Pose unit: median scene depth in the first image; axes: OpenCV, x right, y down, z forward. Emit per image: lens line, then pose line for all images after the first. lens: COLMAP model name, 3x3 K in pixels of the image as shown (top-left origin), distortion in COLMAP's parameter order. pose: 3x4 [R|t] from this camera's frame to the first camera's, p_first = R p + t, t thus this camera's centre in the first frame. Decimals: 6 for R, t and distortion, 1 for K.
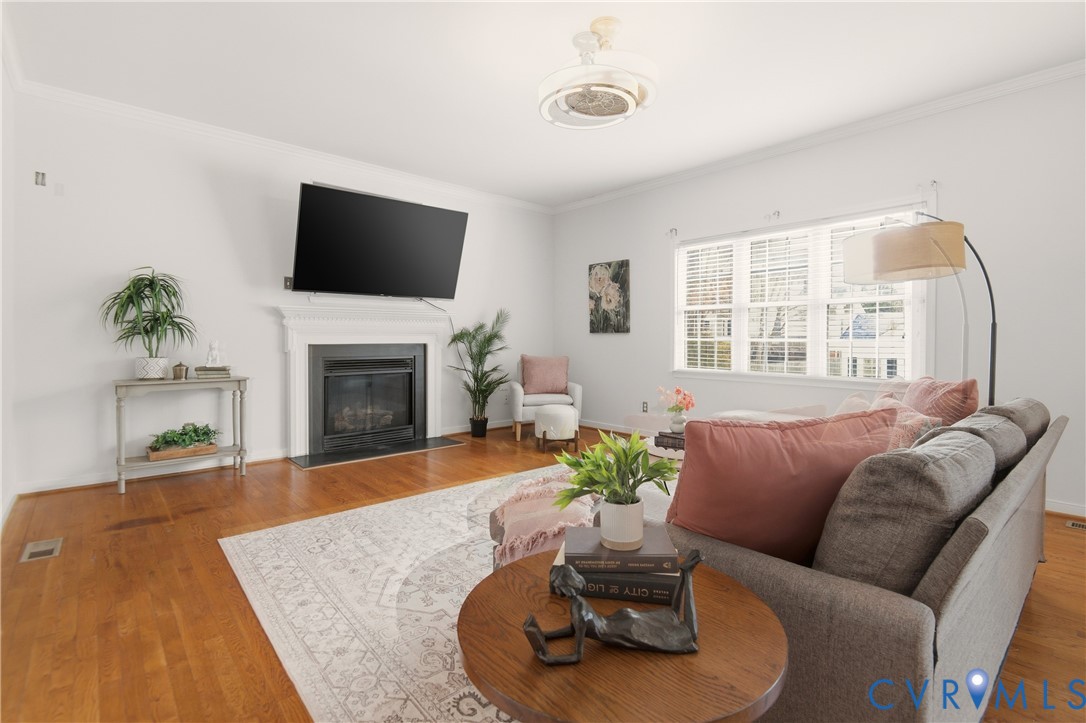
lens RADIAL K [[510.8, 0, 562.1], [0, 510.8, 337.0], [0, 0, 1]] dist [-0.021821, 0.002145]
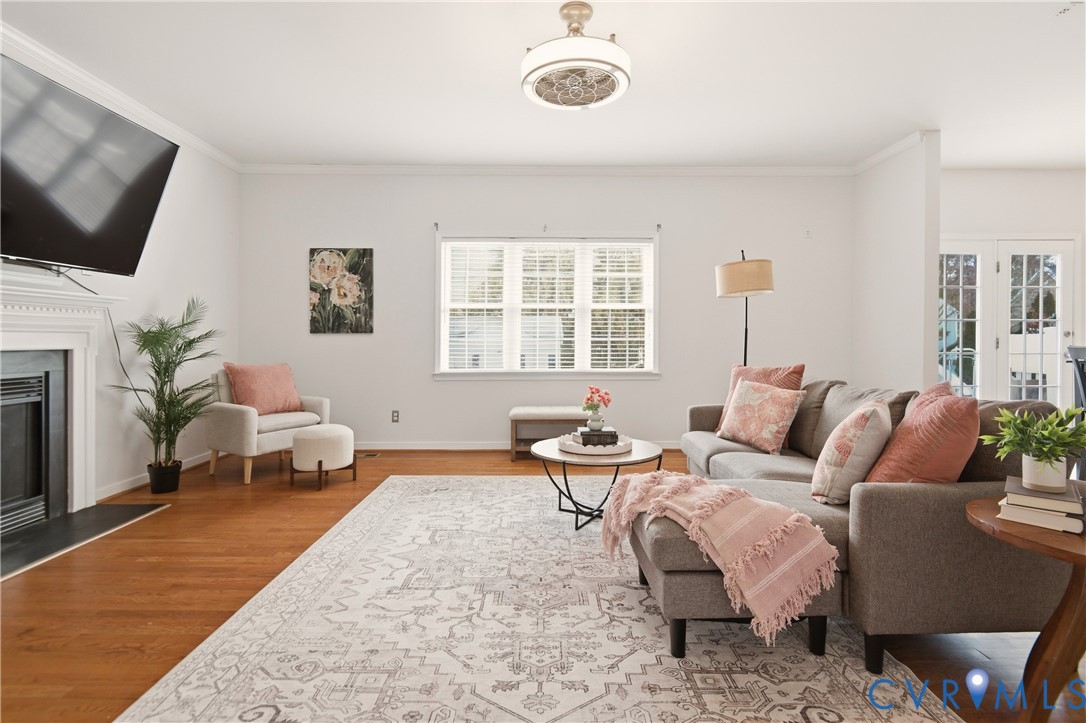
lens RADIAL K [[510.8, 0, 553.7], [0, 510.8, 342.2], [0, 0, 1]] dist [-0.021821, 0.002145]
pose [[0.661784, -0.008667, 0.749645, -0.319498], [0.002559, 0.999953, 0.009302, -0.000063], [-0.749691, -0.004238, 0.661775, 0.198527]]
